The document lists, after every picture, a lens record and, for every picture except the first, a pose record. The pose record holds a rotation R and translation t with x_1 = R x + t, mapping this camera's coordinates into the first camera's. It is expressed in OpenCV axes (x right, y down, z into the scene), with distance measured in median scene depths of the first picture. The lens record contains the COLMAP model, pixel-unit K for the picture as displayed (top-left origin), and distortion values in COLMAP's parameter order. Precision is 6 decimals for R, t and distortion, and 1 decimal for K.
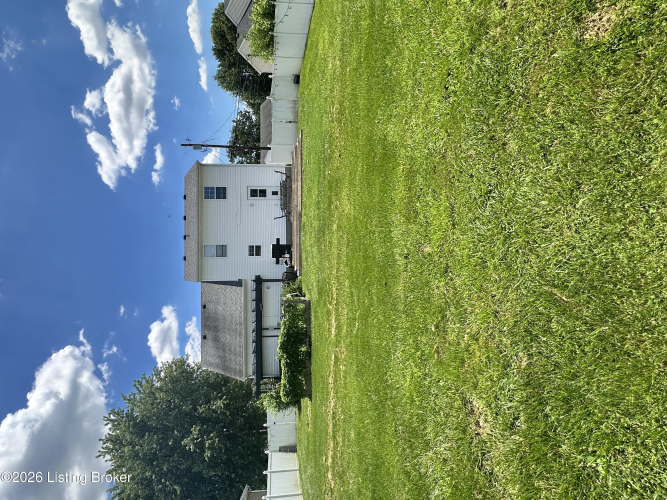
lens RADIAL K [[389.2, 0, 325.4], [0, 389.2, 250.5], [0, 0, 1]] dist [-0.004105, 0.002932]
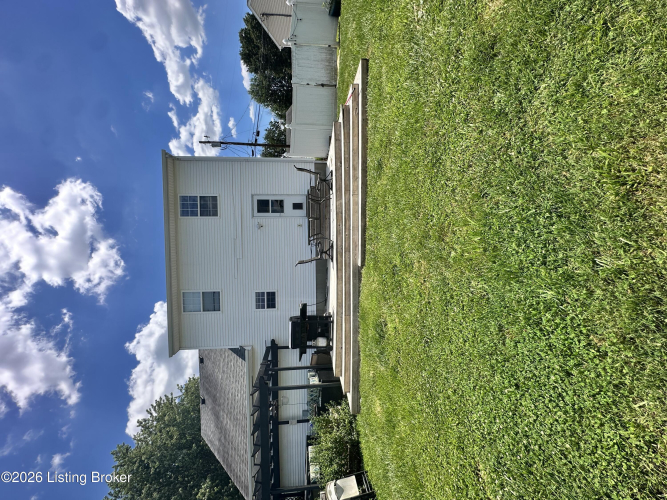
lens RADIAL K [[265.8, 0, 332.0], [0, 265.8, 251.1], [0, 0, 1]] dist [0.002967, 0.000242]
pose [[0.999917, 0.006956, -0.010879, -0.071437], [-0.006006, 0.996360, 0.085037, -0.113614], [0.011431, -0.084965, 0.996318, 0.582307]]
